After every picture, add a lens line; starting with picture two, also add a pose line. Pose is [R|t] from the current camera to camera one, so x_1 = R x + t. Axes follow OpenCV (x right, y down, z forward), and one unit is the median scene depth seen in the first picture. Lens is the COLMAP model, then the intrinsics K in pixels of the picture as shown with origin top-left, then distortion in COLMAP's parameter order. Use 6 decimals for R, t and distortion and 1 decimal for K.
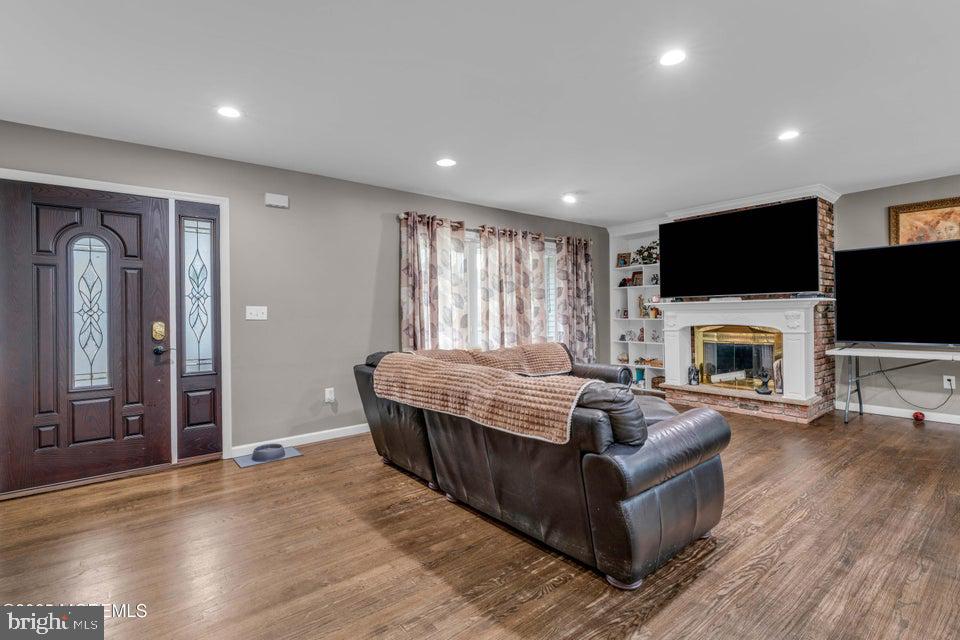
lens RADIAL K [[451.7, 0, 479.6], [0, 451.7, 316.4], [0, 0, 1]] dist [0.001863, -0.000152]
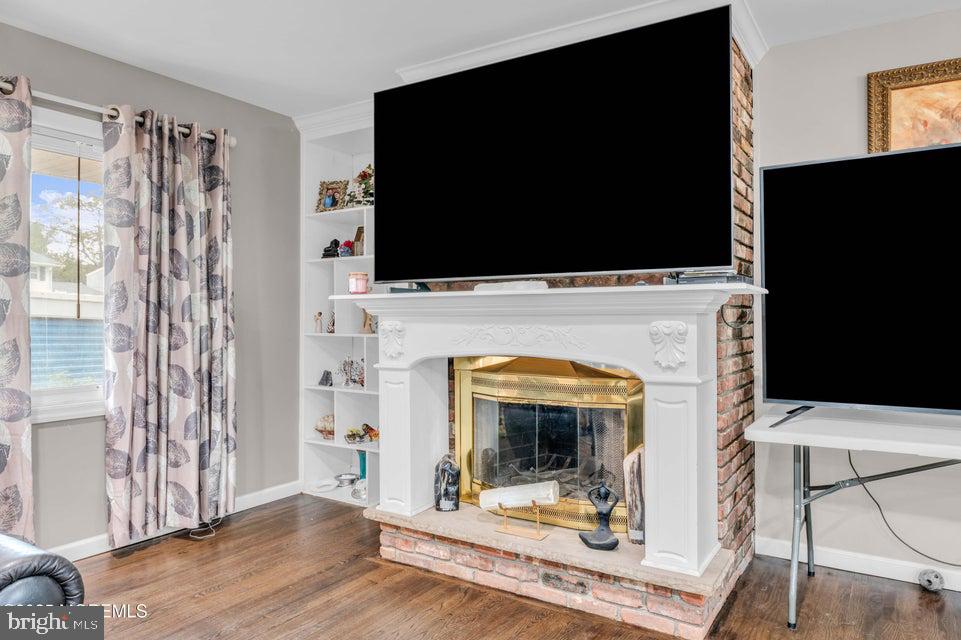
lens RADIAL K [[636.5, 0, 480.5], [0, 636.5, 320.0], [0, 0, 1]] dist [0.003928, 0.000412]
pose [[0.951126, 0.008726, 0.308680, 0.364289], [-0.008474, 0.999962, -0.002157, -0.009709], [-0.308687, -0.000564, 0.951164, 0.522231]]
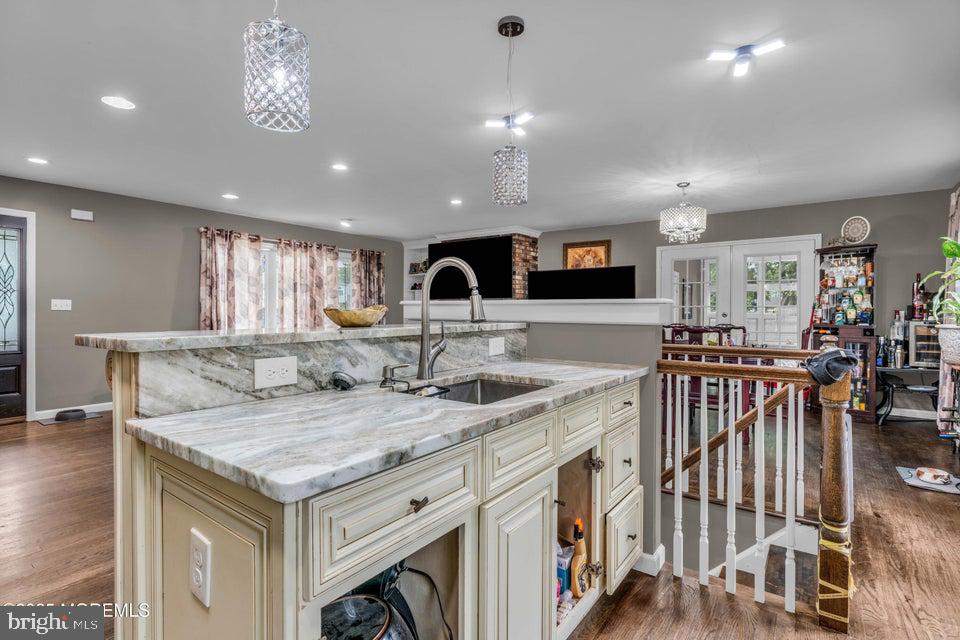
lens RADIAL K [[469.8, 0, 478.9], [0, 469.8, 313.9], [0, 0, 1]] dist [-0.000650, -0.000696]
pose [[0.966817, 0.016408, 0.254944, 0.220231], [-0.016745, 0.999859, -0.000850, -0.000861], [-0.254922, -0.003447, 0.966956, -0.412488]]
